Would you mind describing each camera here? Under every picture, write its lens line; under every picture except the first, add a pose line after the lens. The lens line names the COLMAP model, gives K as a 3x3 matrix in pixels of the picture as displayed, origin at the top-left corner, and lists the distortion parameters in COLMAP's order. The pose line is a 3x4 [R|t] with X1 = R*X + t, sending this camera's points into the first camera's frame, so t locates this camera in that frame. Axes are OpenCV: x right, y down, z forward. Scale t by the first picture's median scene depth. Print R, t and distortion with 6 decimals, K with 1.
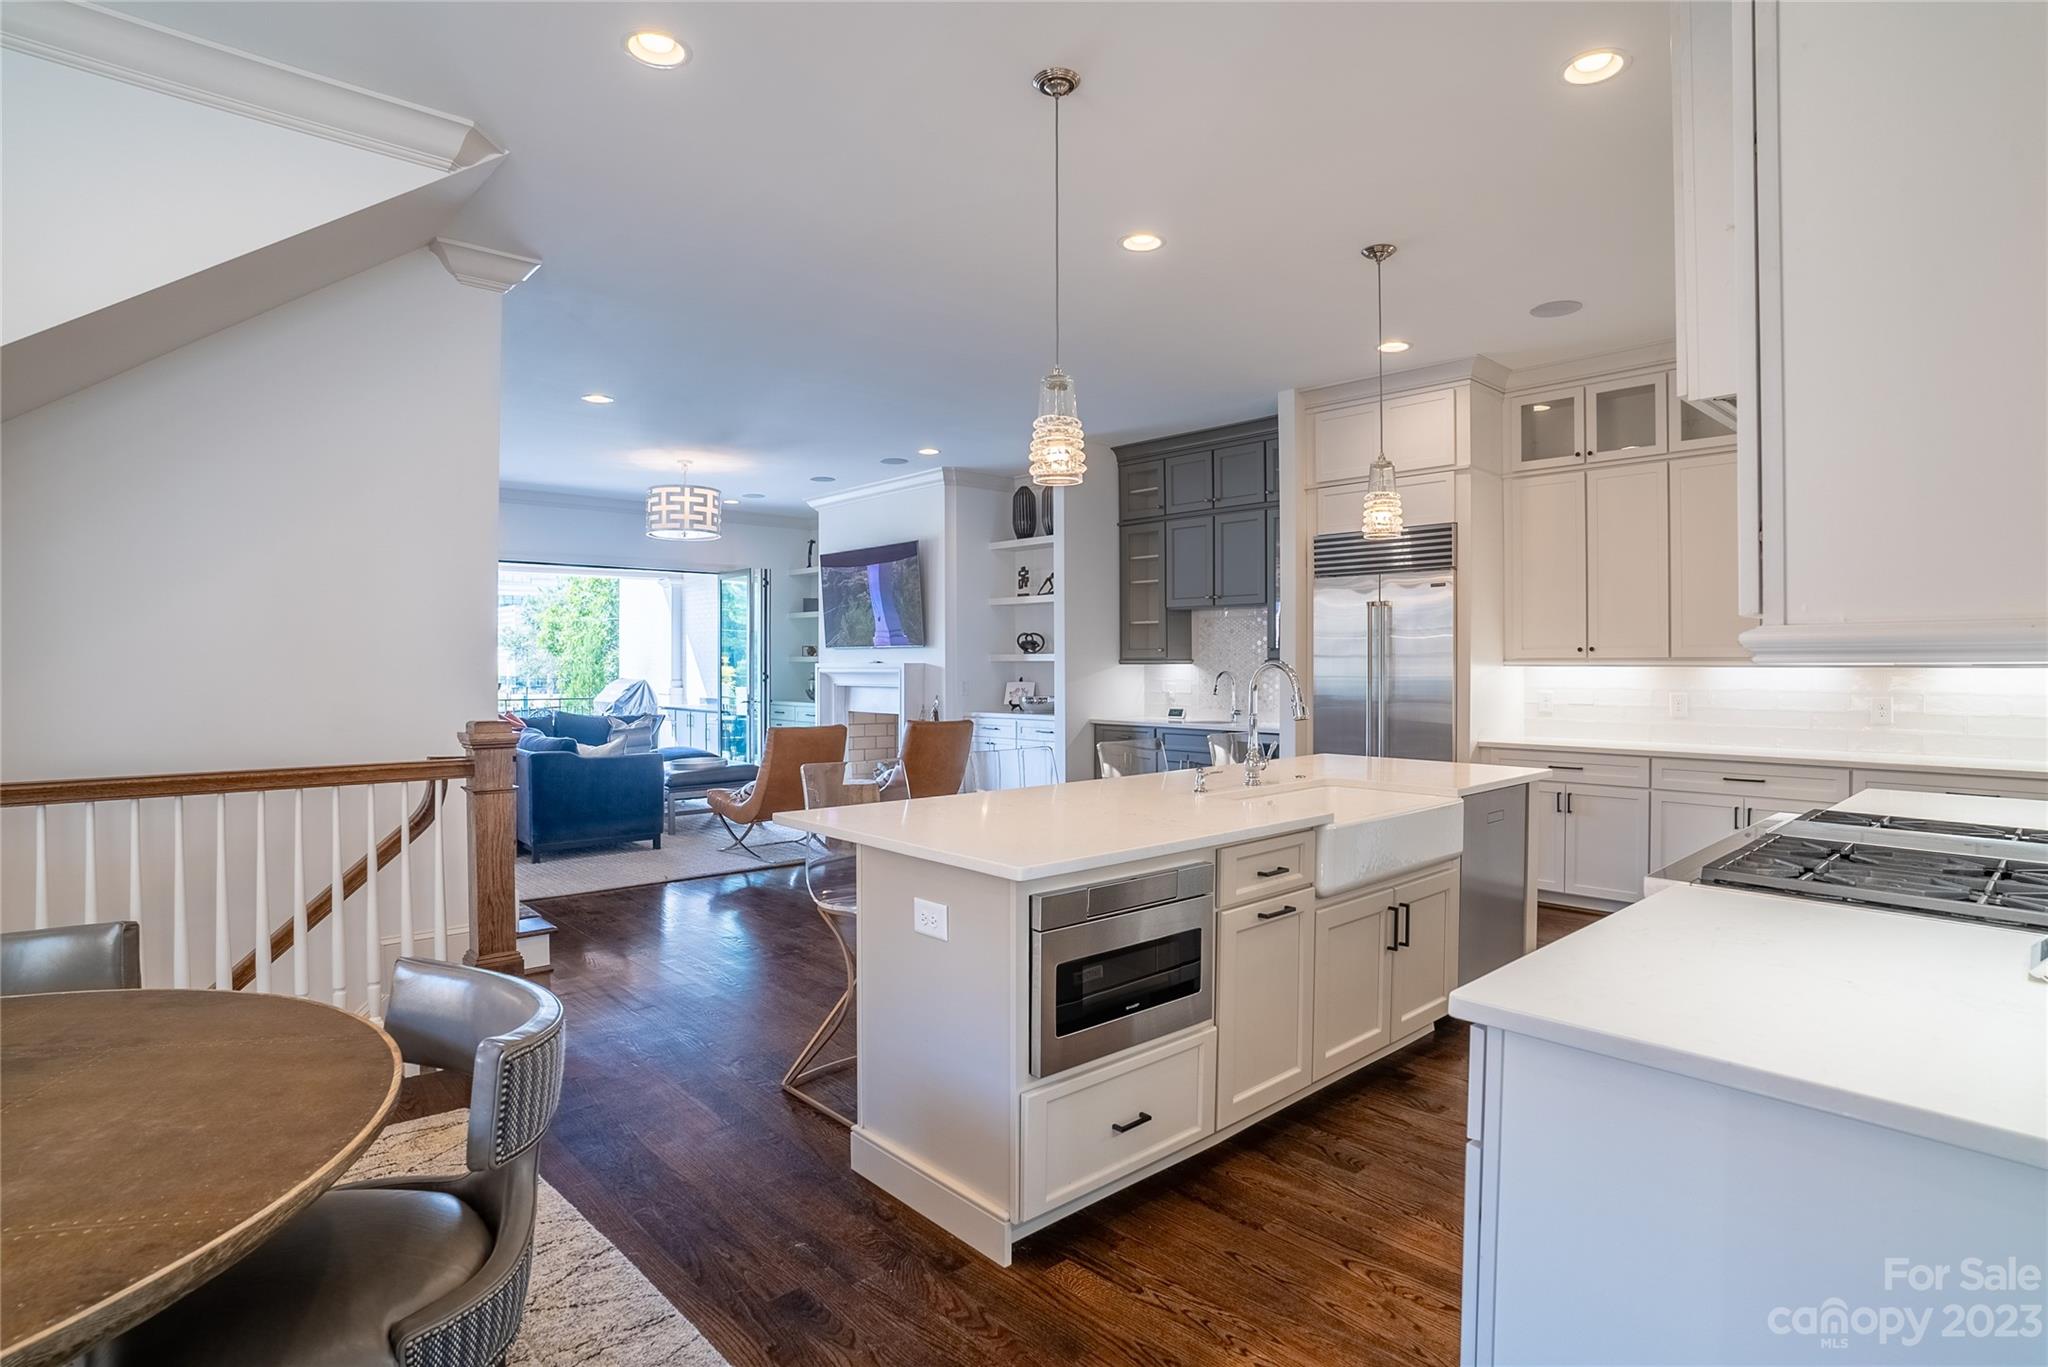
lens RADIAL K [[1064.6, 0, 1016.3], [0, 1064.6, 663.5], [0, 0, 1]] dist [-0.026483, -0.000062]
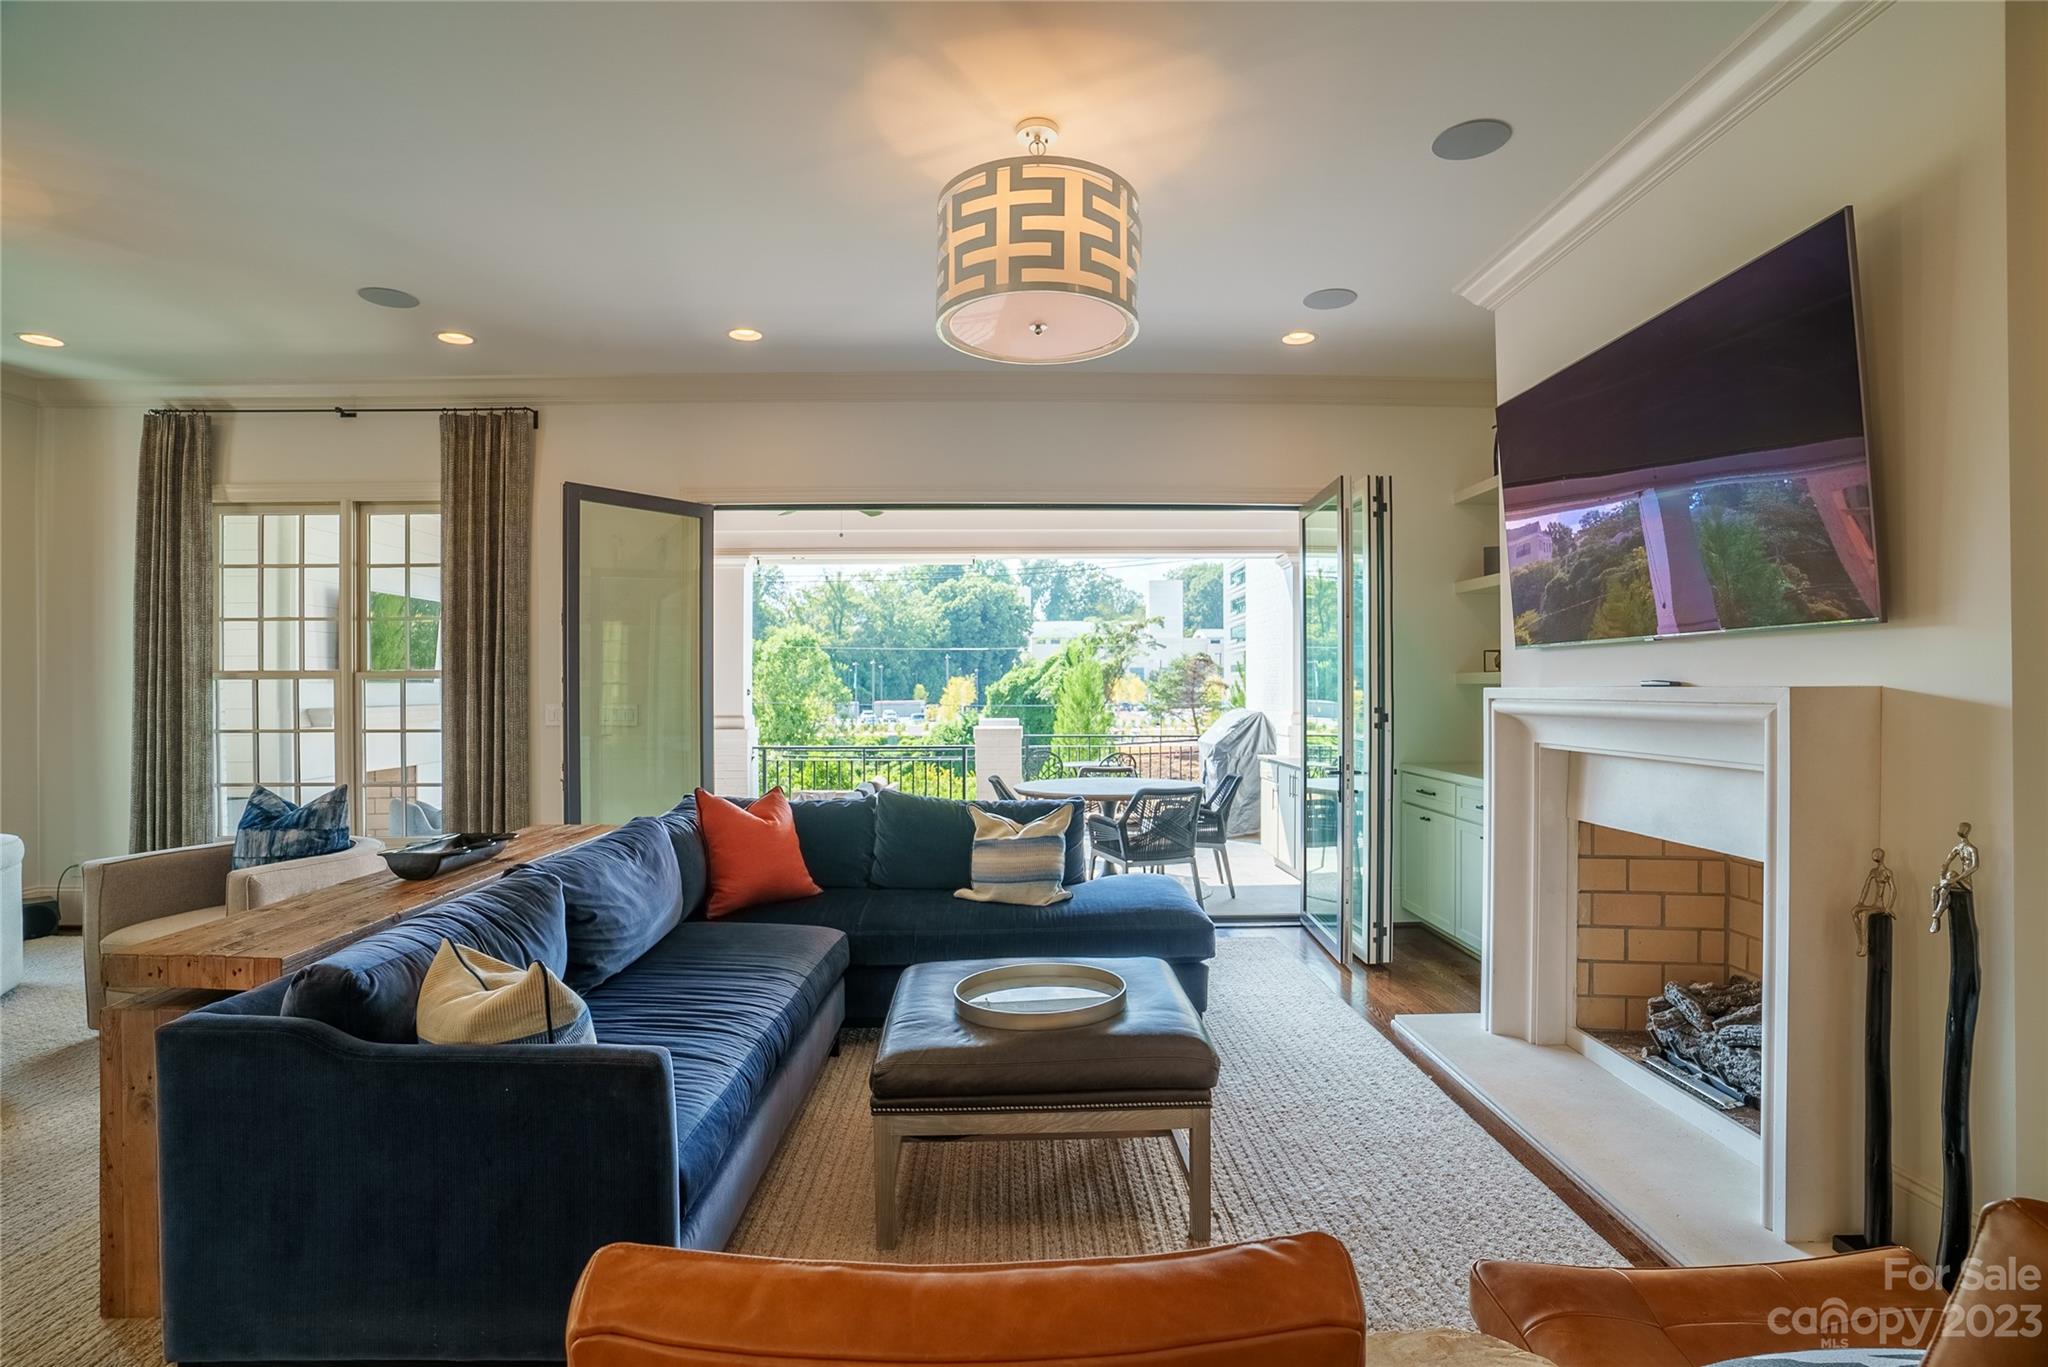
lens RADIAL K [[1023.7, 0, 990.1], [0, 1023.7, 672.5], [0, 0, 1]] dist [-0.043965, 0.008829]
pose [[0.753947, -0.010267, -0.656856, -0.127236], [0.001900, 0.999908, -0.013448, -0.001594], [0.656933, 0.008891, 0.753896, 0.925387]]
